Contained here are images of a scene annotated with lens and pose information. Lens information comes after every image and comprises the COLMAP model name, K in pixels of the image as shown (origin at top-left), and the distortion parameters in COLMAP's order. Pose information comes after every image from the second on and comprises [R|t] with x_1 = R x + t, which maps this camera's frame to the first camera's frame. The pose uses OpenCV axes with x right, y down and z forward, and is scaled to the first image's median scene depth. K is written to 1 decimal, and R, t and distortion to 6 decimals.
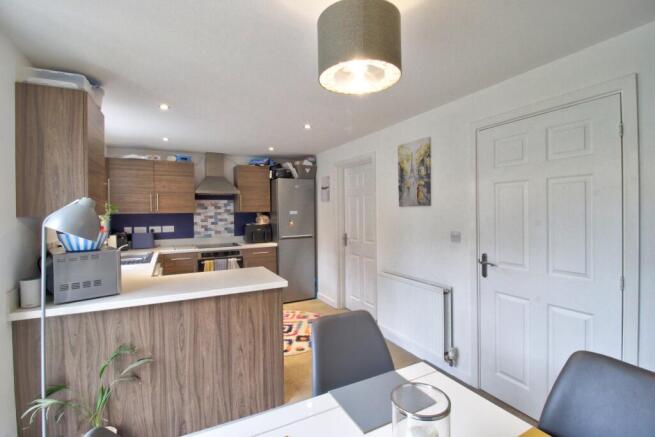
lens RADIAL K [[304.7, 0, 327.1], [0, 304.7, 214.0], [0, 0, 1]] dist [0.000411, -0.012467]
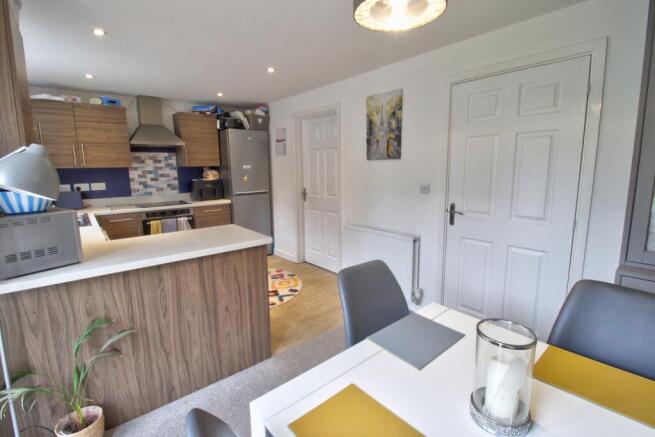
lens RADIAL K [[304.7, 0, 327.1], [0, 304.7, 214.0], [0, 0, 1]] dist [0.000411, -0.012467]
pose [[0.975824, -0.034635, 0.215797, -0.116987], [0.003278, 0.989572, 0.143999, 0.007003], [-0.218534, -0.139811, 0.965762, 0.032840]]
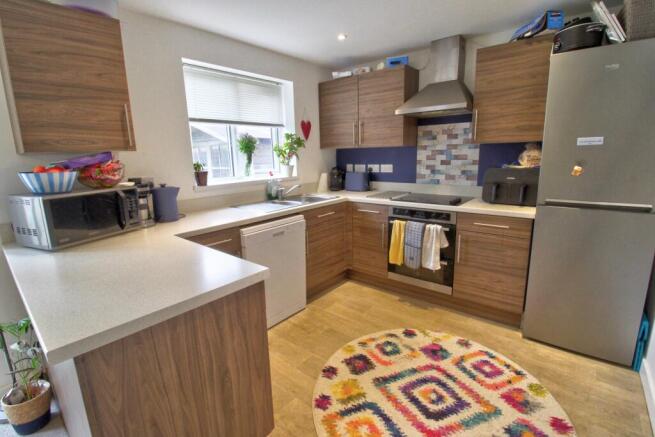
lens RADIAL K [[304.7, 0, 327.1], [0, 304.7, 214.0], [0, 0, 1]] dist [0.000411, -0.012467]
pose [[0.389826, 0.183673, -0.902386, 0.183539], [0.010905, 0.978918, 0.203962, 0.005956], [0.920824, -0.089351, 0.379605, 0.824967]]
